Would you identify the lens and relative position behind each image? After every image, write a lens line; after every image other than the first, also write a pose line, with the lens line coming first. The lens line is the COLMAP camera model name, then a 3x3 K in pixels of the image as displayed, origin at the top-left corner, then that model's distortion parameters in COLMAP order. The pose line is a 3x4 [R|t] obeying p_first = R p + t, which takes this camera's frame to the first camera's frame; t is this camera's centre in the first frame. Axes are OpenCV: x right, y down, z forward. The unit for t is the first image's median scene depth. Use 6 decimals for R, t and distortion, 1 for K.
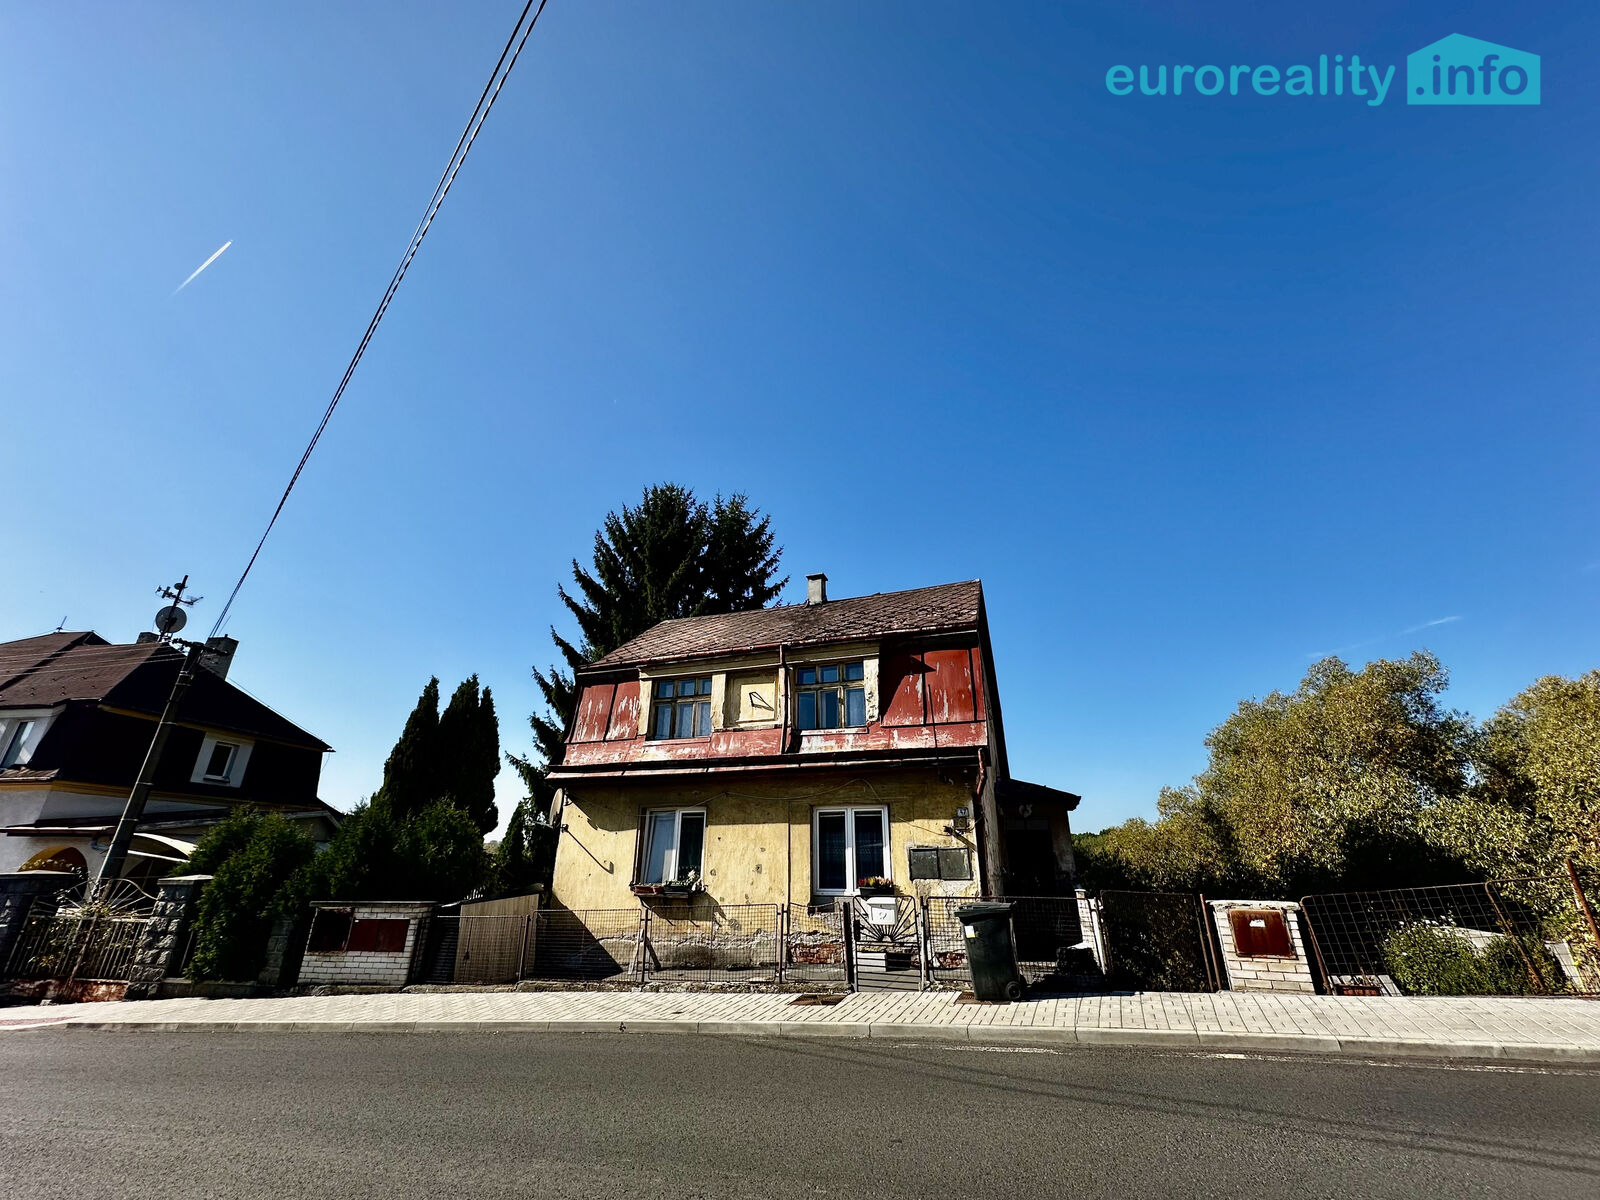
lens RADIAL K [[638.5, 0, 803.2], [0, 638.5, 599.5], [0, 0, 1]] dist [-0.002136, 0.000651]
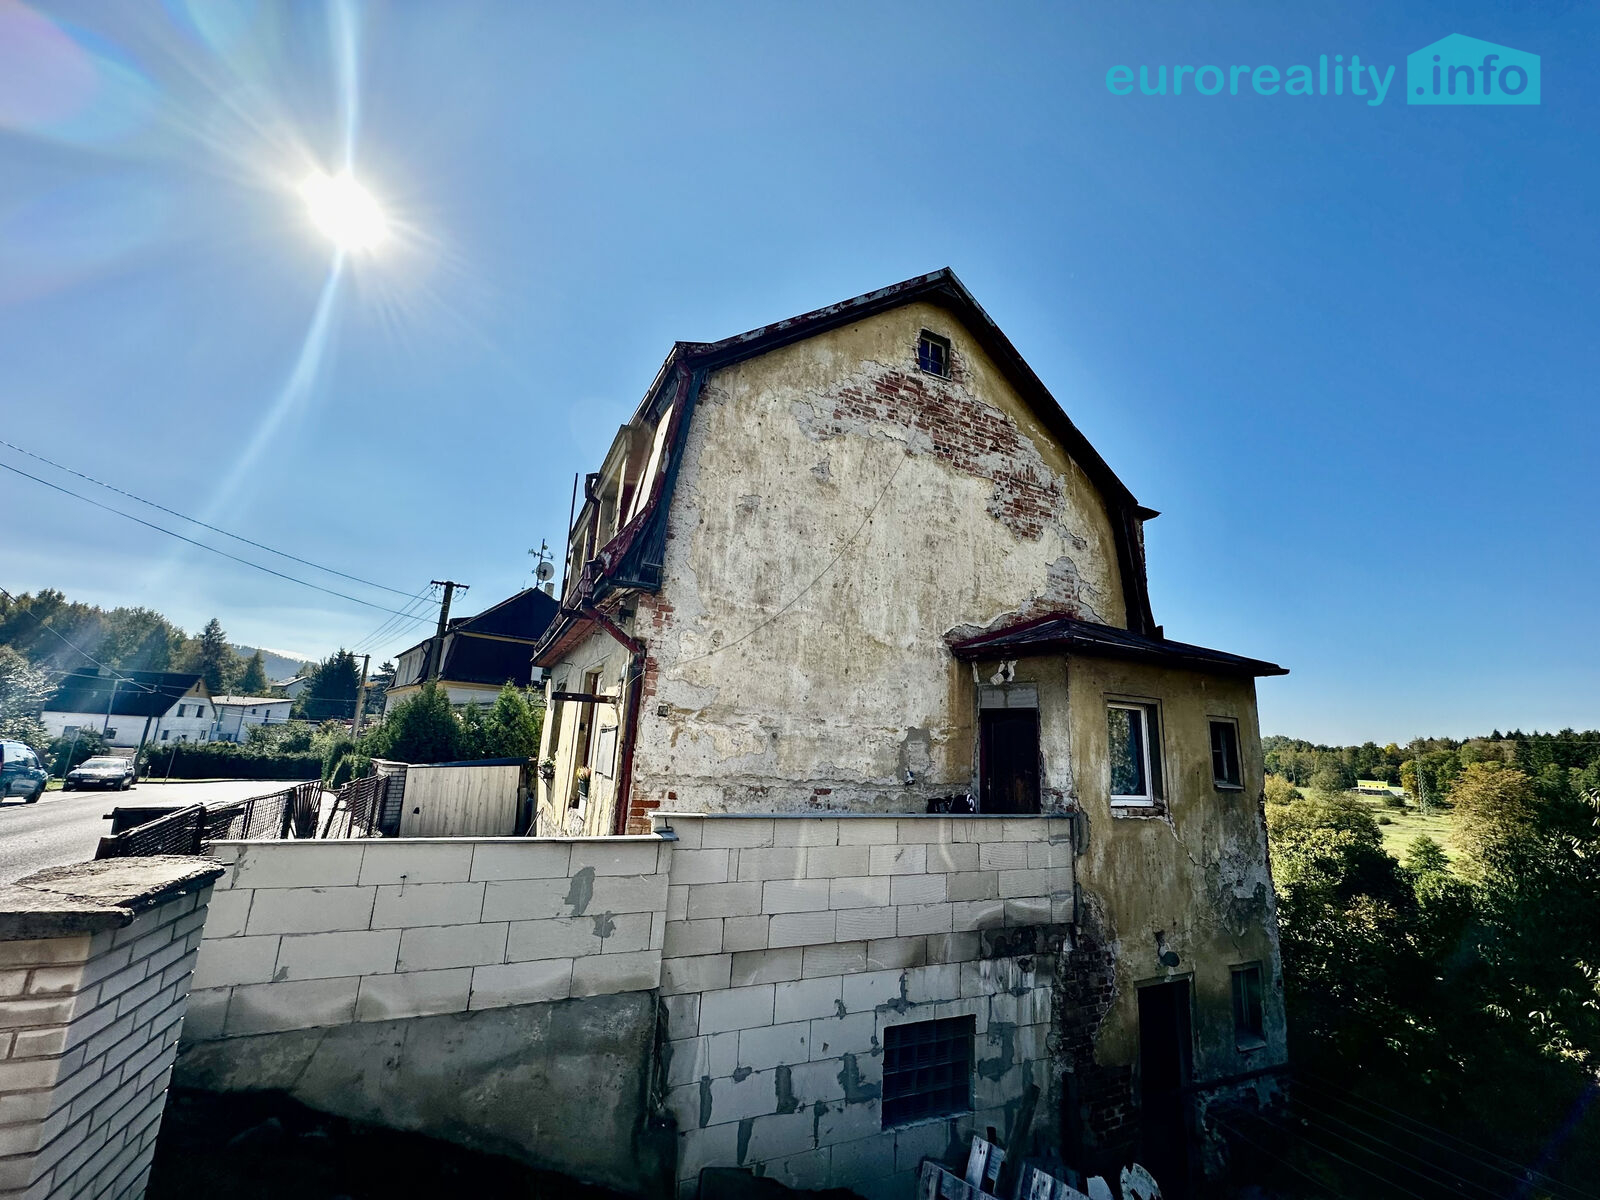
lens RADIAL K [[638.5, 0, 801.4], [0, 638.5, 597.5], [0, 0, 1]] dist [-0.002136, 0.000651]
pose [[0.715114, -0.122524, -0.688186, 0.741935], [0.222960, 0.973074, 0.058439, 0.254529], [0.662496, -0.195229, 0.723177, 0.656741]]
